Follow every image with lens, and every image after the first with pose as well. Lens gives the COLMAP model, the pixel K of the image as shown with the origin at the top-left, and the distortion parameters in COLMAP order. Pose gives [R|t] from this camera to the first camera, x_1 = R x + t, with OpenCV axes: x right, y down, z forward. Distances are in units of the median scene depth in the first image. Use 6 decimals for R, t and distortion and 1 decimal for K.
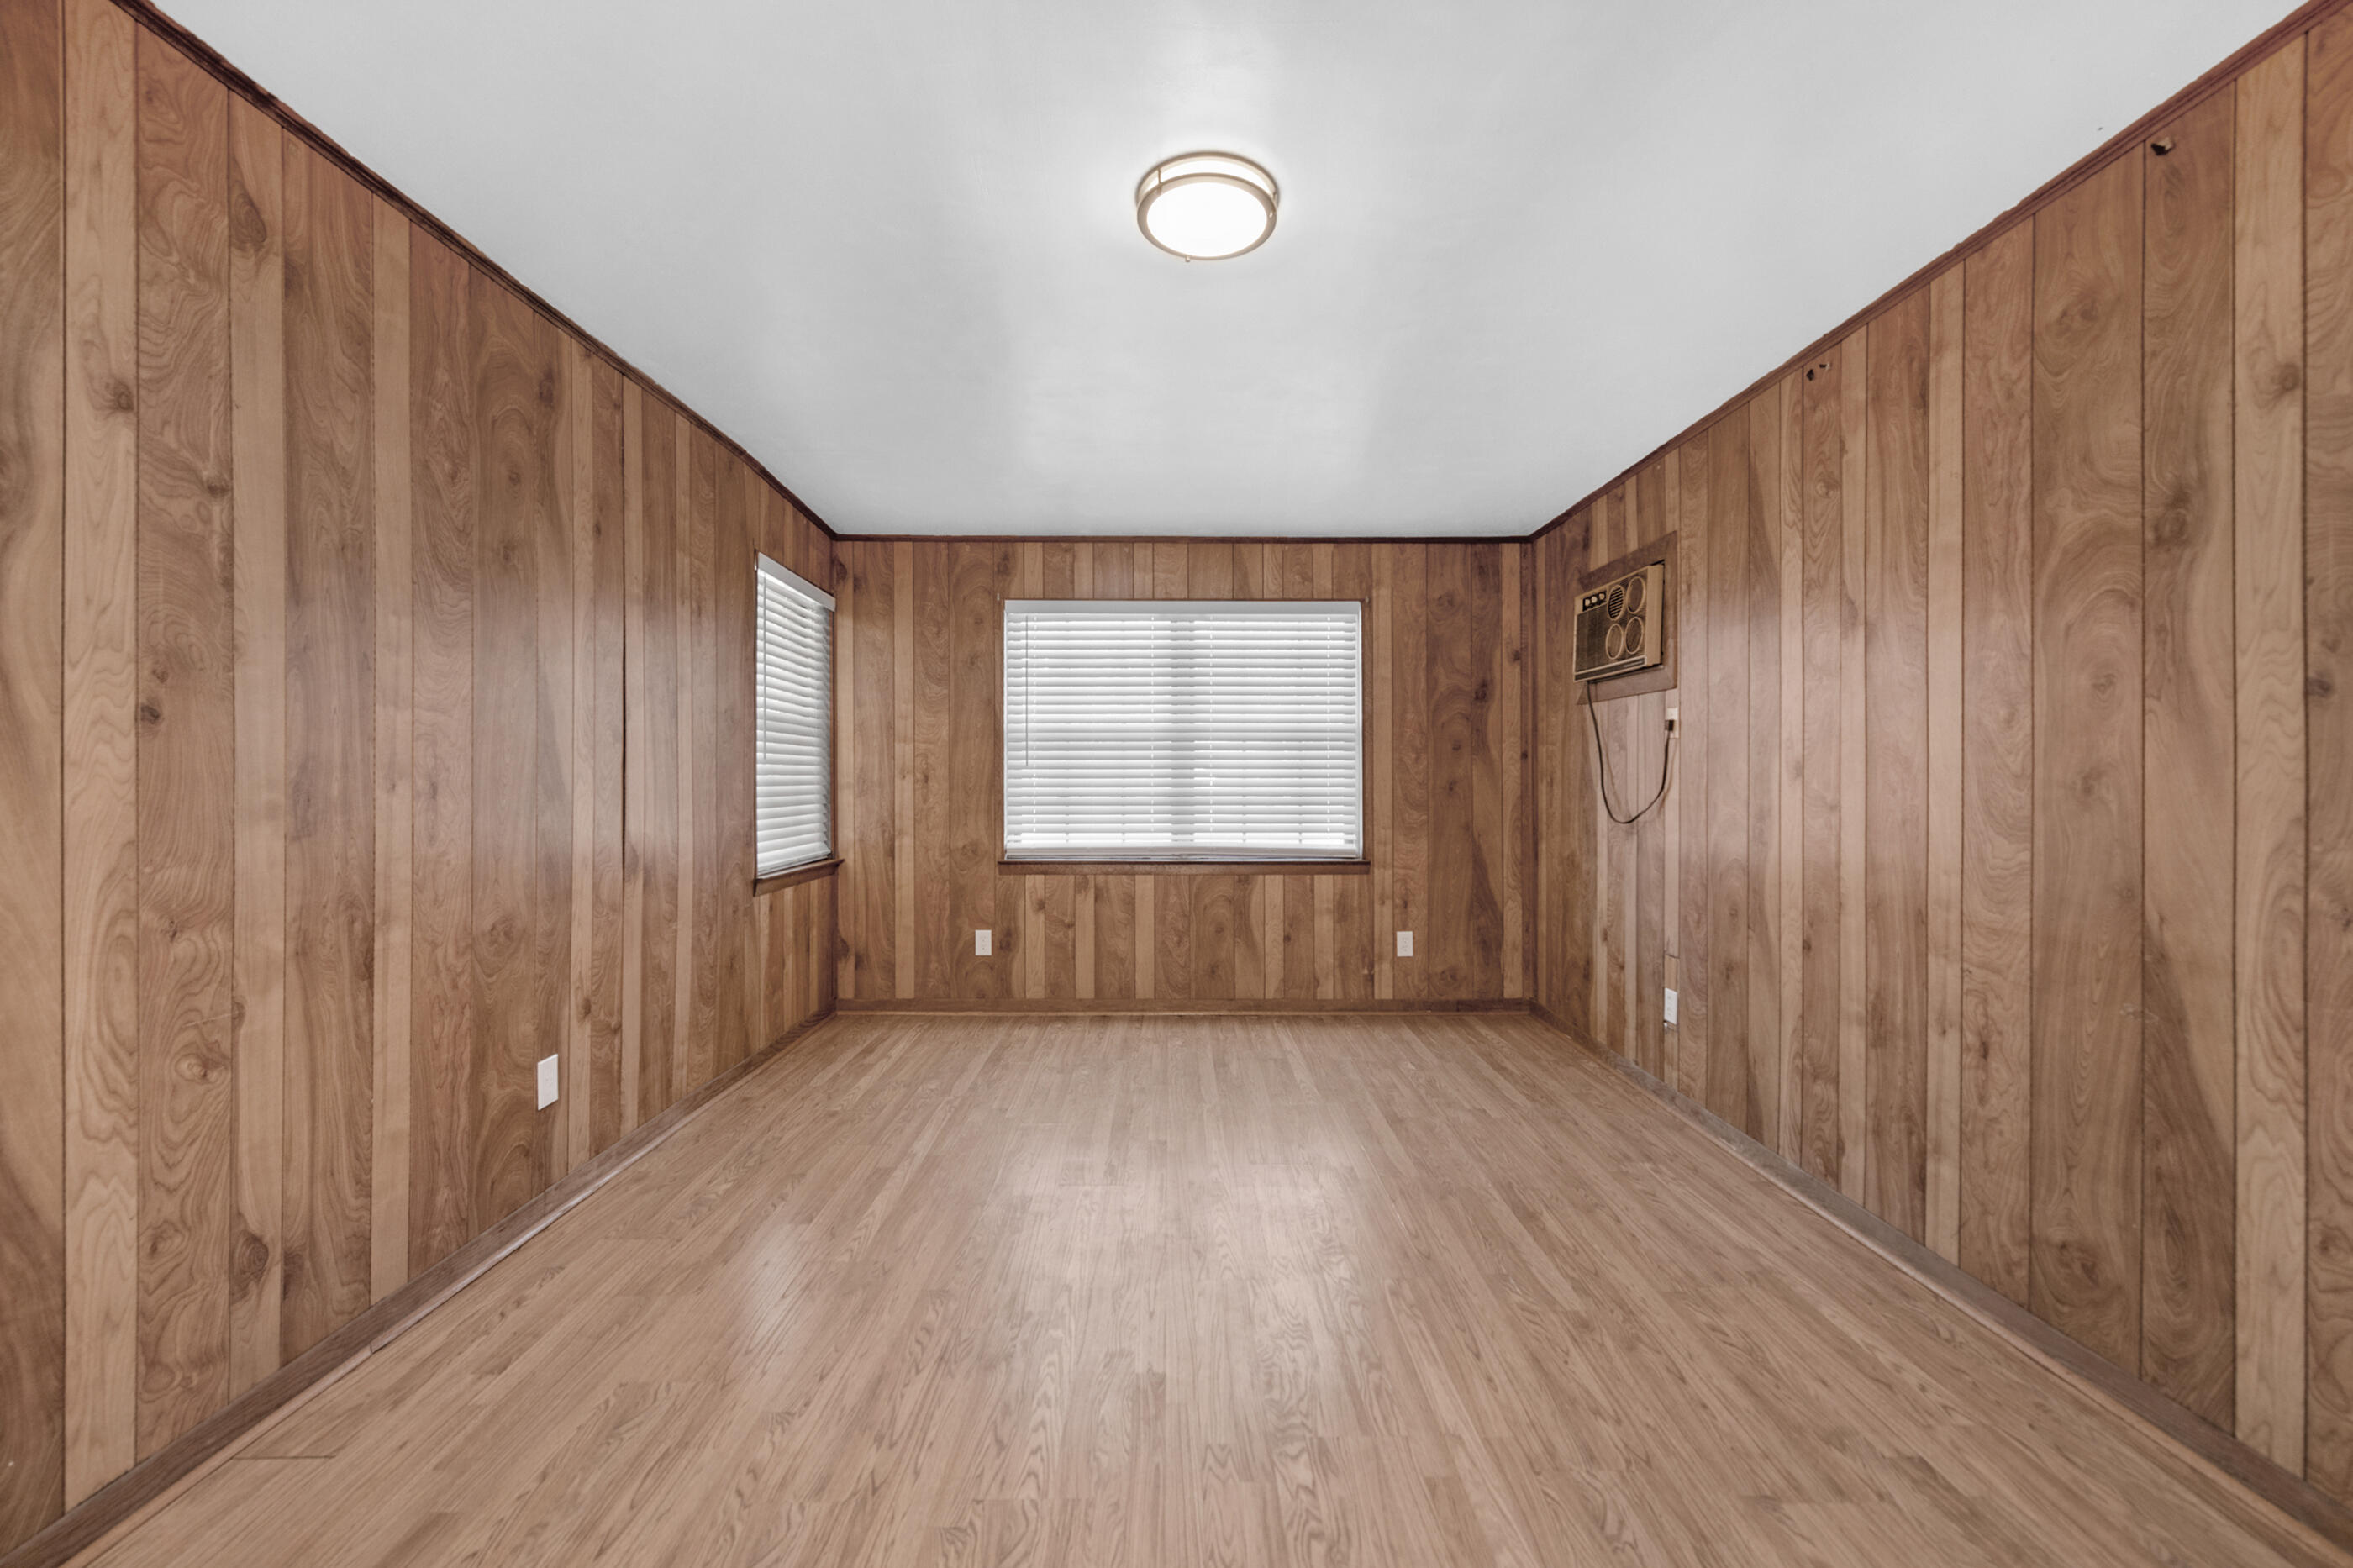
lens RADIAL K [[992.3, 0, 1125.7], [0, 992.3, 782.2], [0, 0, 1]] dist [0.000569, -0.000878]
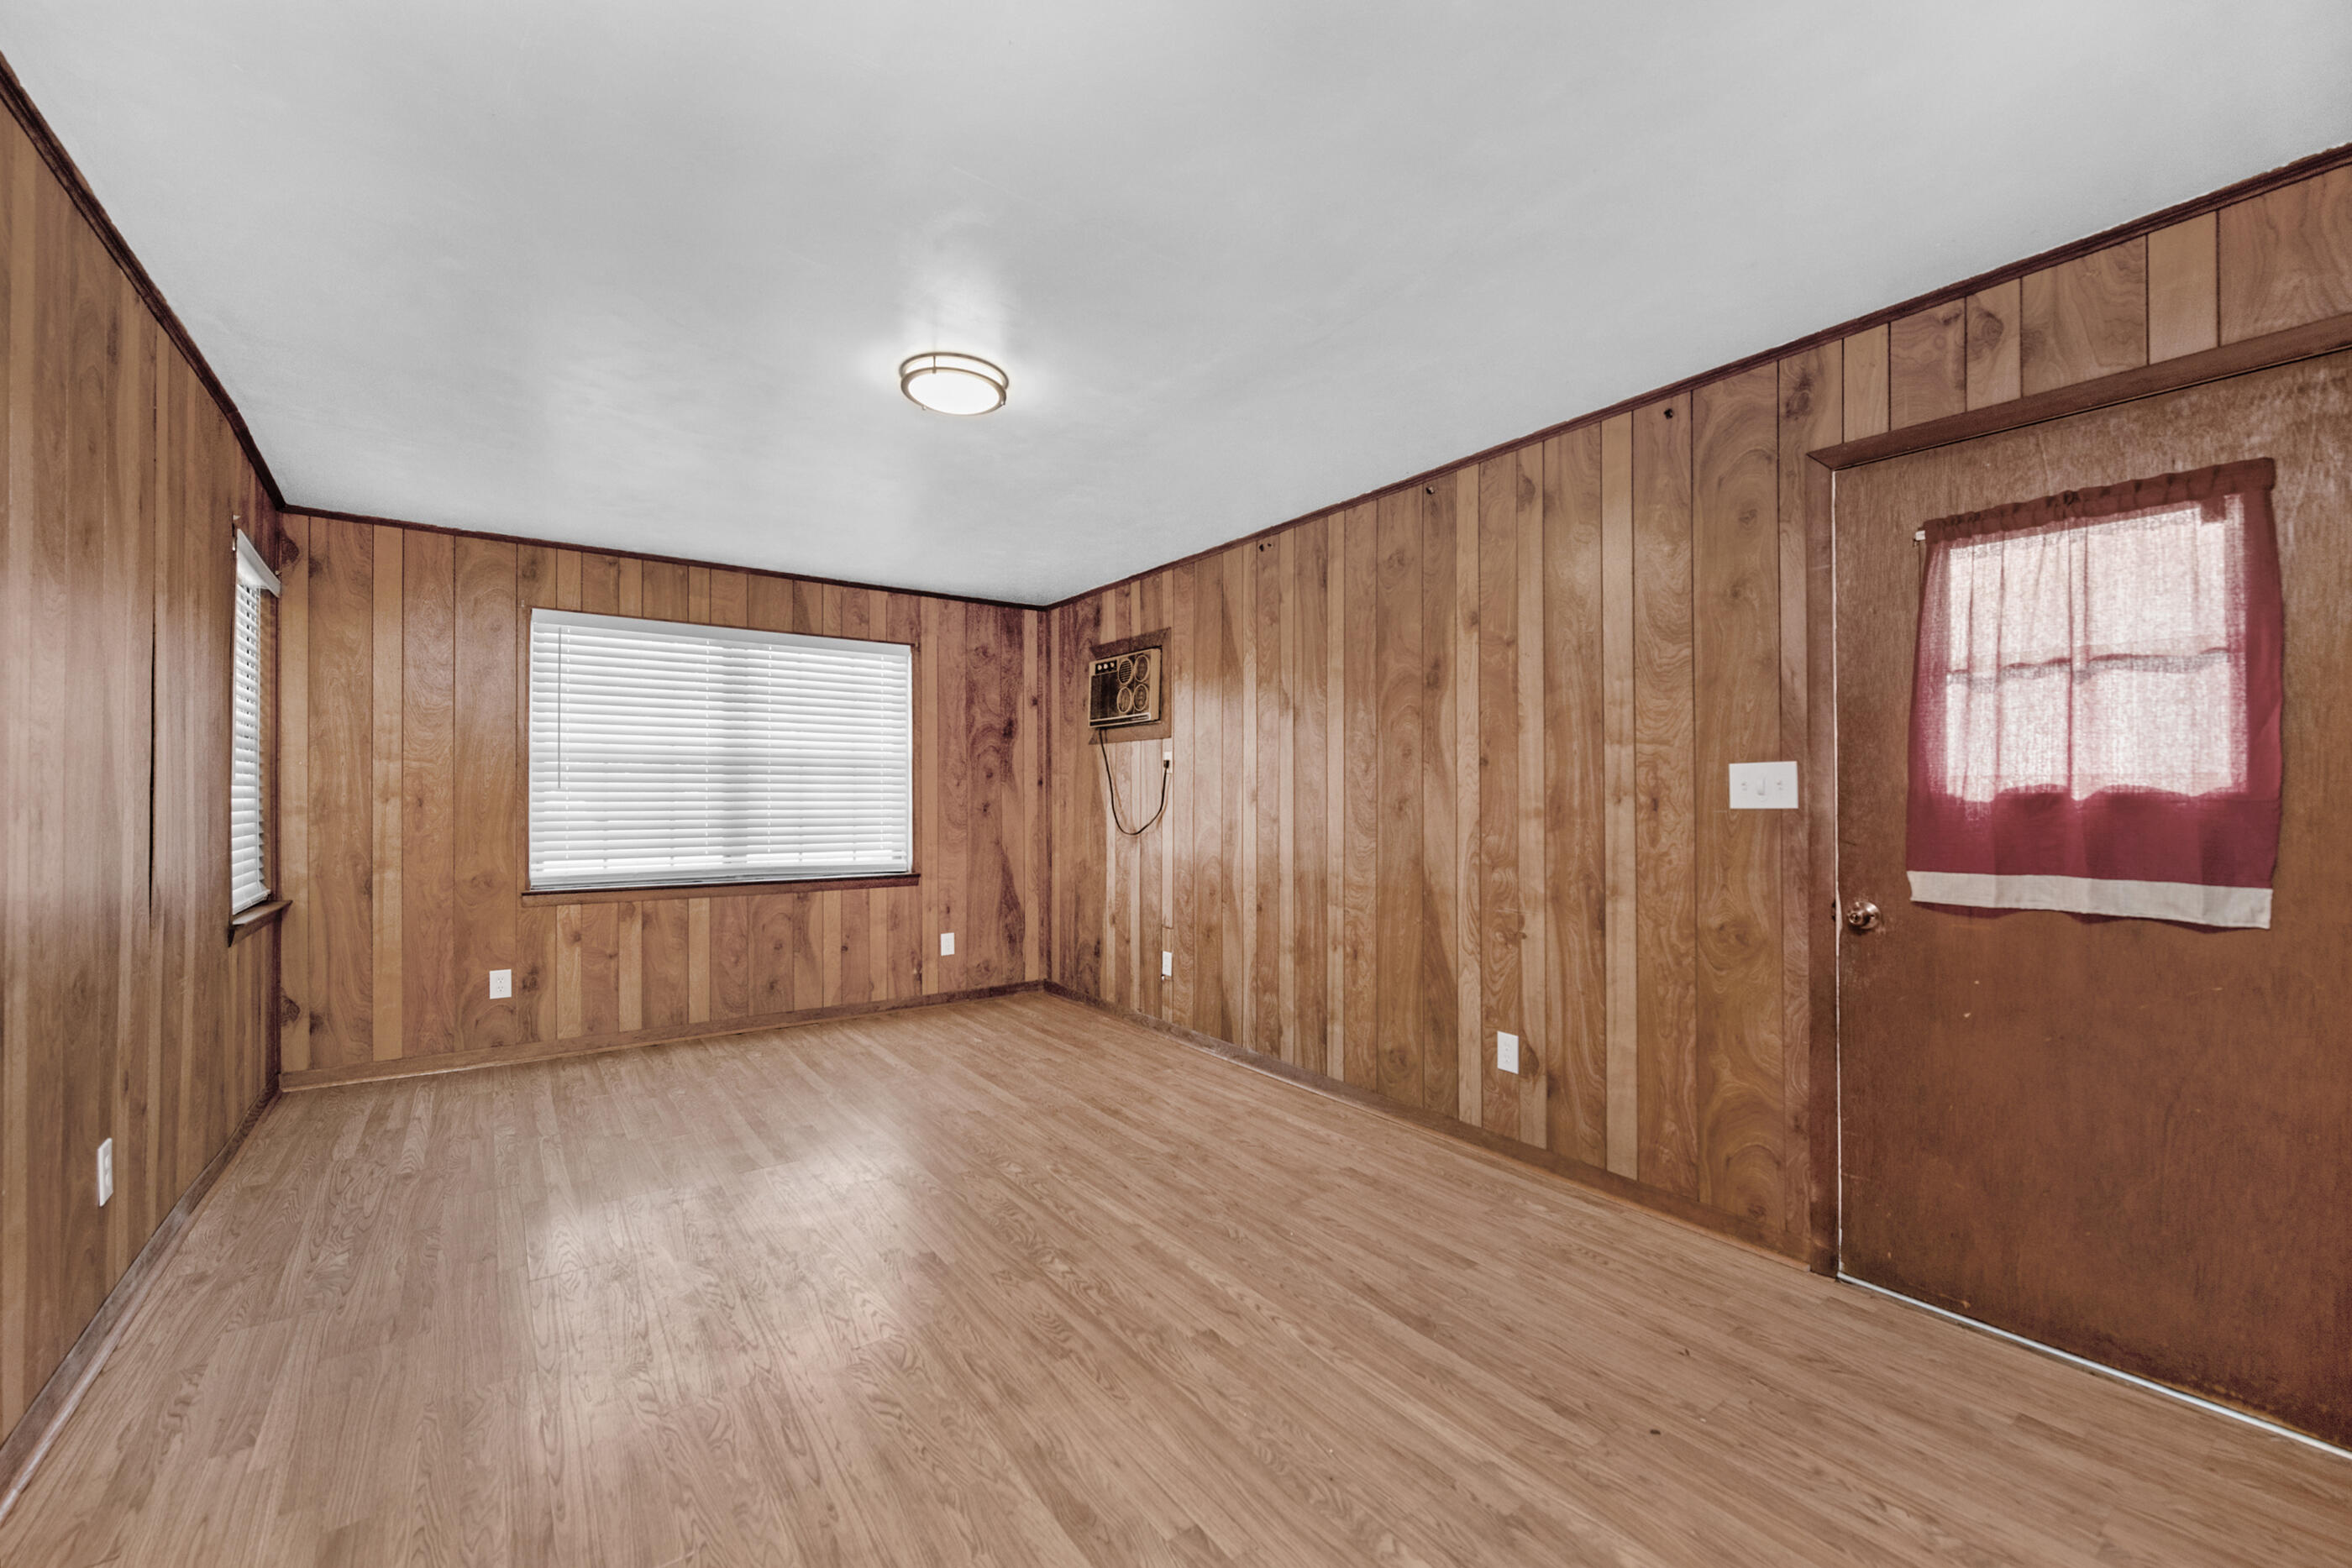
lens RADIAL K [[979.3, 0, 1227.5], [0, 979.3, 786.6], [0, 0, 1]] dist [0.002202, -0.001019]
pose [[0.785942, 0.009233, 0.618231, -0.390231], [0.001500, 0.999857, -0.016839, -0.002715], [-0.618299, 0.014162, 0.785816, -0.235621]]
